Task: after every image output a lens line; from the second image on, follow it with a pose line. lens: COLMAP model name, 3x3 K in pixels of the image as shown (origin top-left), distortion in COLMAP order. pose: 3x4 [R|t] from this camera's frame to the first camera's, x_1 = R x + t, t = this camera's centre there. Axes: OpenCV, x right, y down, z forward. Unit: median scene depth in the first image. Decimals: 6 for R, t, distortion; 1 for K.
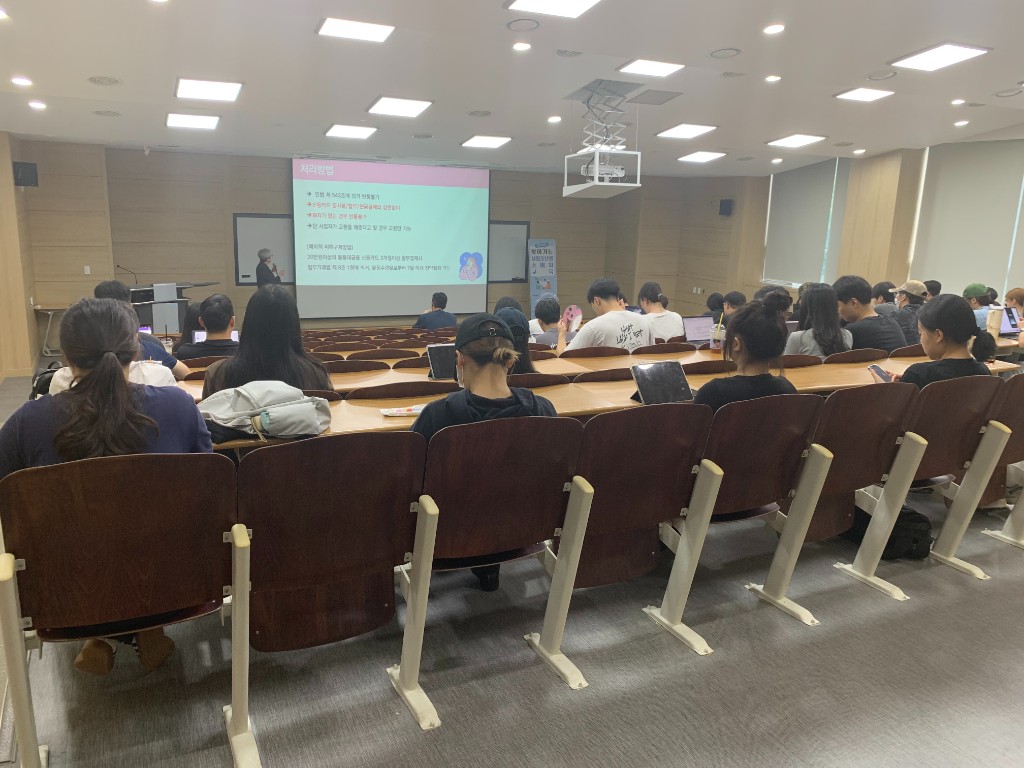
lens RADIAL K [[759.1, 0, 512.0], [0, 759.1, 384.0], [0, 0, 1]] dist [0.071053, -0.001909]
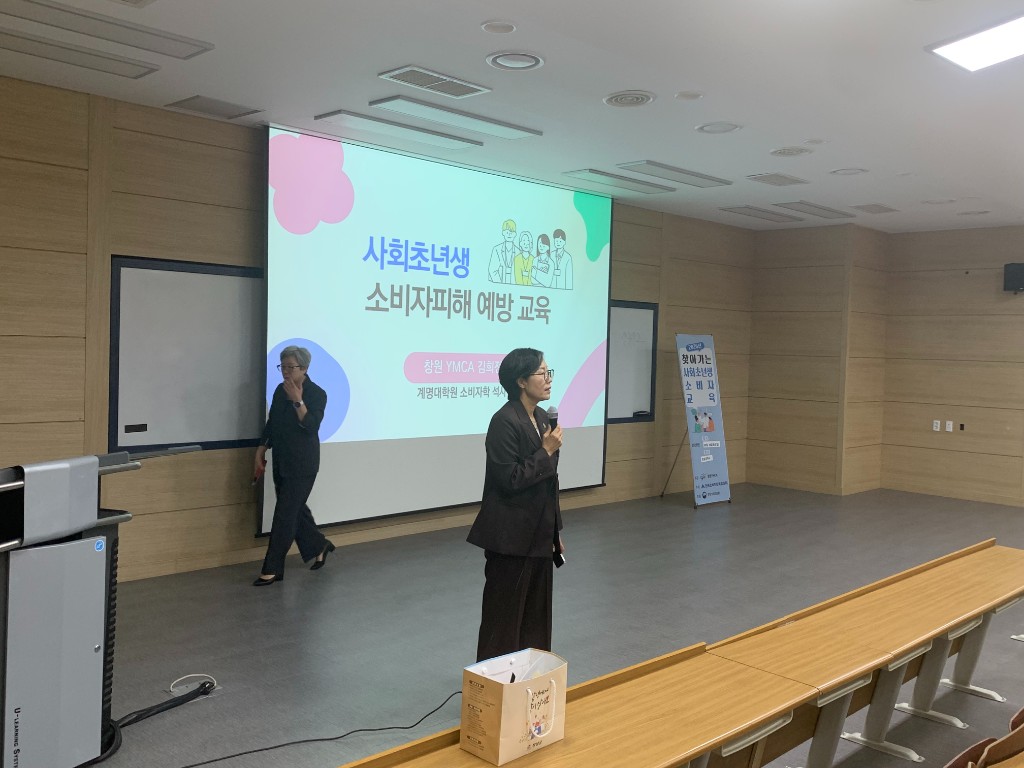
lens RADIAL K [[927.8, 0, 512.0], [0, 927.8, 384.0], [0, 0, 1]] dist [0.092450, -0.000846]
pose [[0.931375, -0.018944, 0.363567, -0.306666], [0.082949, 0.983421, -0.161256, -0.067119], [-0.354485, 0.180347, 0.917505, 0.473727]]
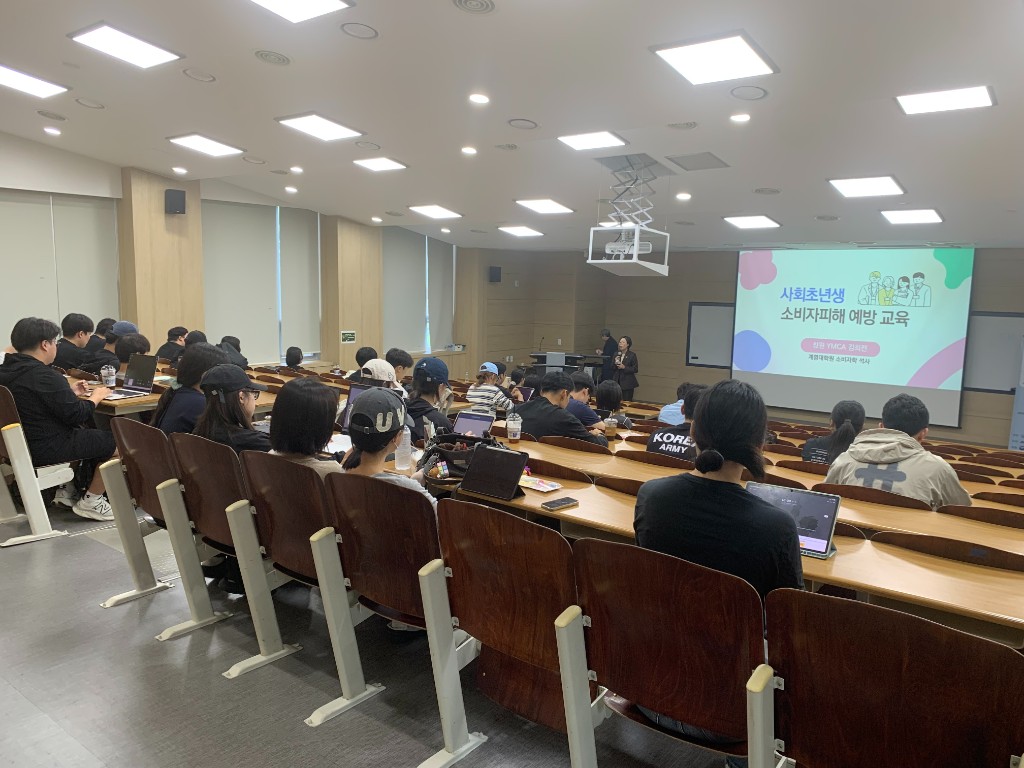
lens RADIAL K [[768.0, 0, 512.0], [0, 768.0, 384.0], [0, 0, 1]] dist [0.001183, -0.003084]
pose [[0.477429, 0.096767, -0.873326, 0.435604], [-0.204285, 0.978906, -0.003213, -0.042329], [0.854593, 0.179941, 0.487126, 0.224835]]
